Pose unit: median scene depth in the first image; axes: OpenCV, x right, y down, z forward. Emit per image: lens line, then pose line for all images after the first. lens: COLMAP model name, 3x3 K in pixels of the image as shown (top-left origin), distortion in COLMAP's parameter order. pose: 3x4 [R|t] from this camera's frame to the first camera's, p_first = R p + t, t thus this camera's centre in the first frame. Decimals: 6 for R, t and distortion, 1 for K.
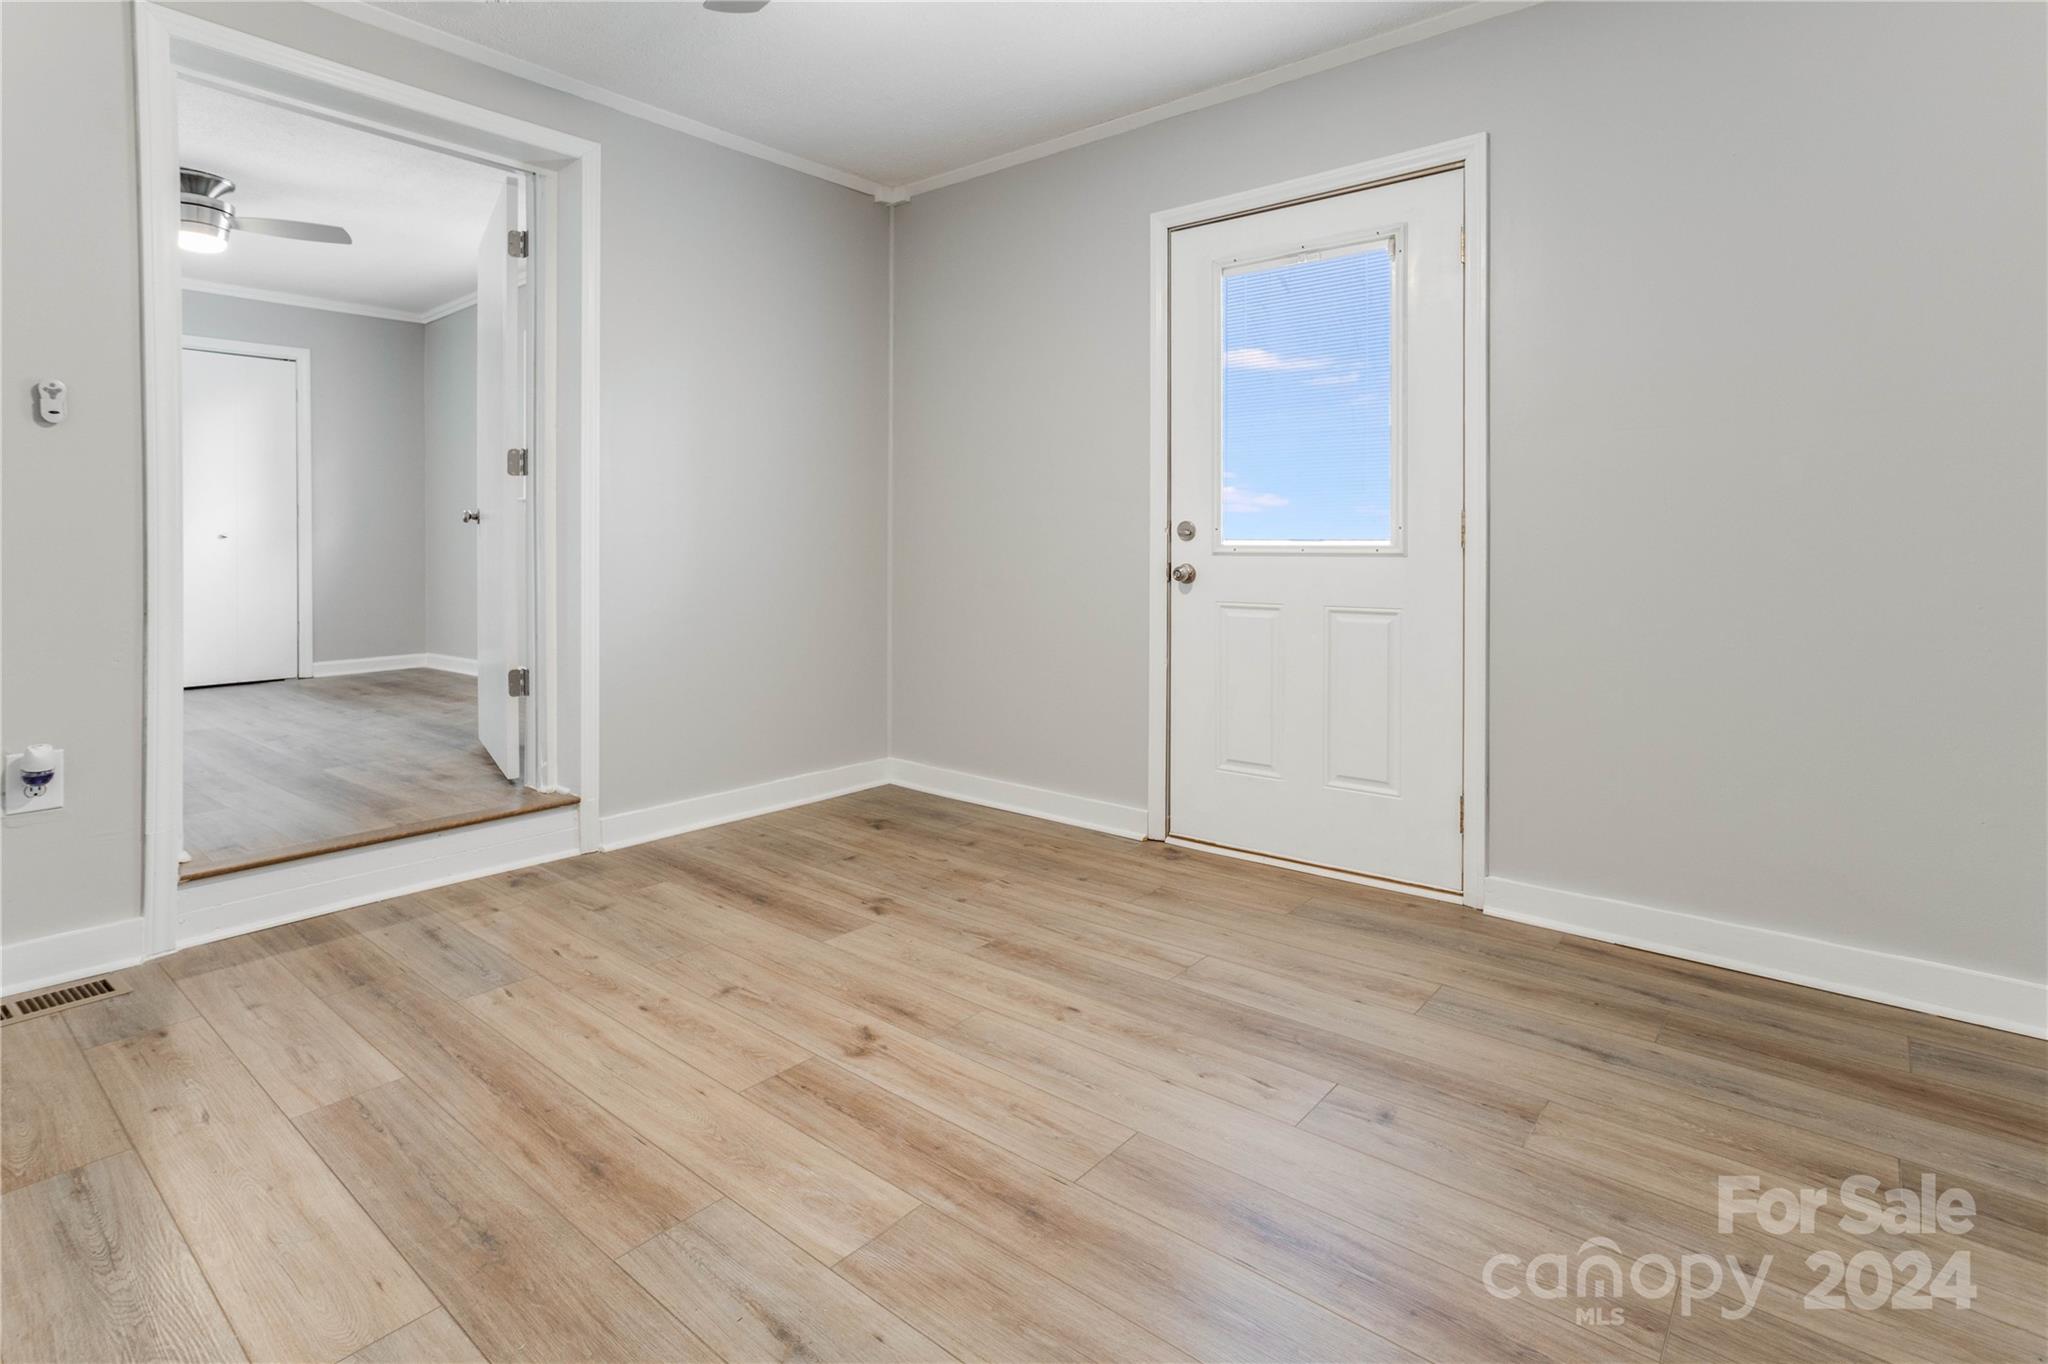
lens RADIAL K [[1017.3, 0, 1024.1], [0, 1017.3, 562.4], [0, 0, 1]] dist [-0.035250, 0.030112]
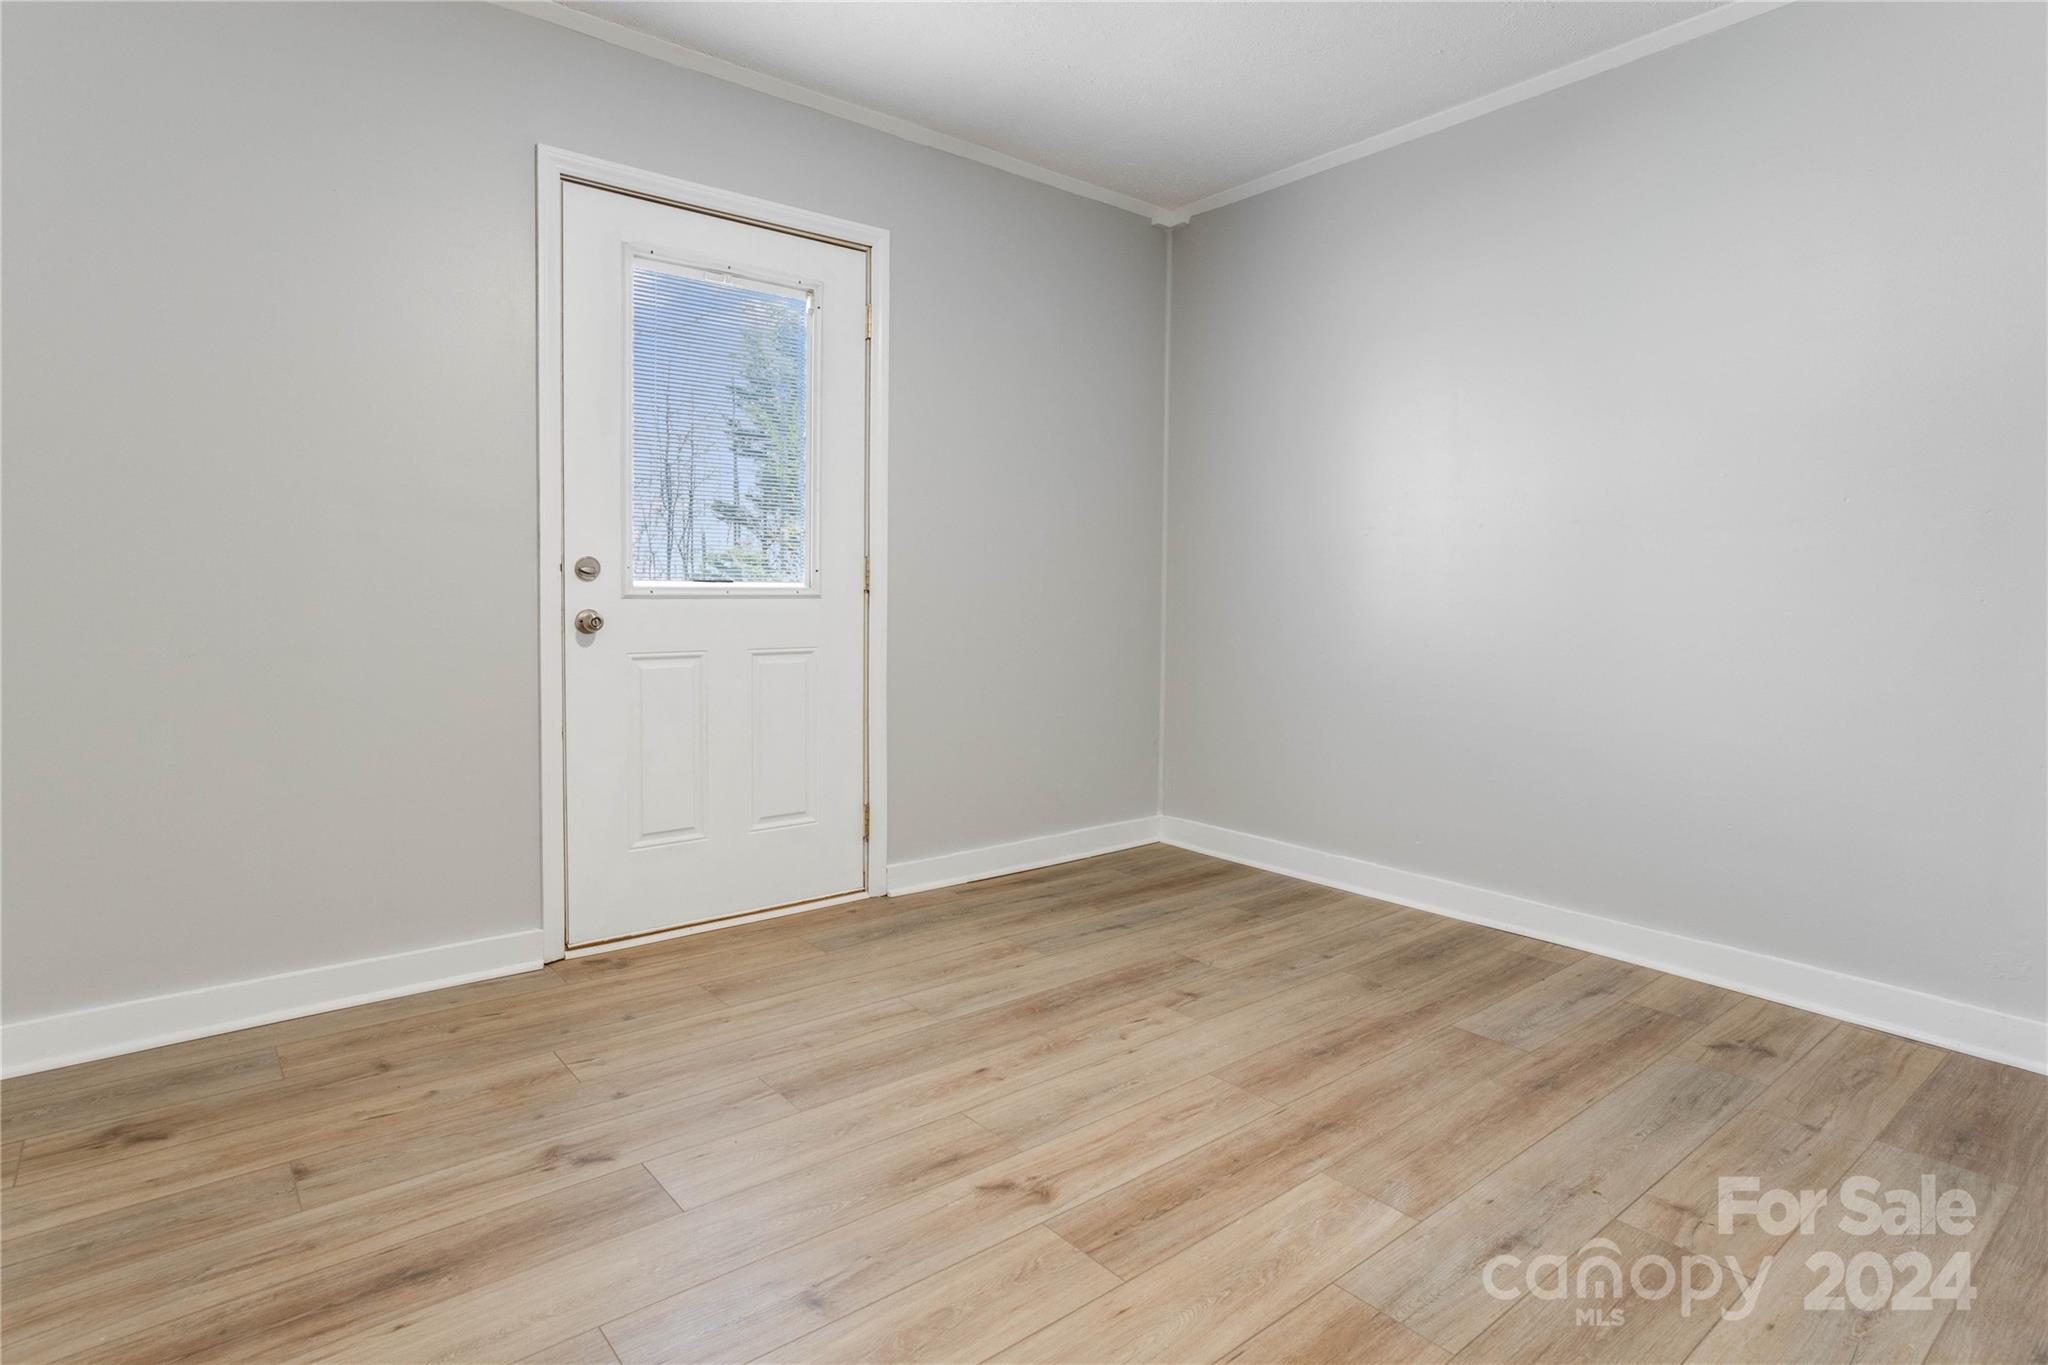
lens RADIAL K [[1022.3, 0, 1039.2], [0, 1022.3, 657.8], [0, 0, 1]] dist [-0.044985, 0.051142]
pose [[0.213302, -0.064886, 0.974829, -0.872483], [0.009839, 0.997884, 0.064267, -0.013418], [-0.976937, -0.004117, 0.213489, 0.751105]]
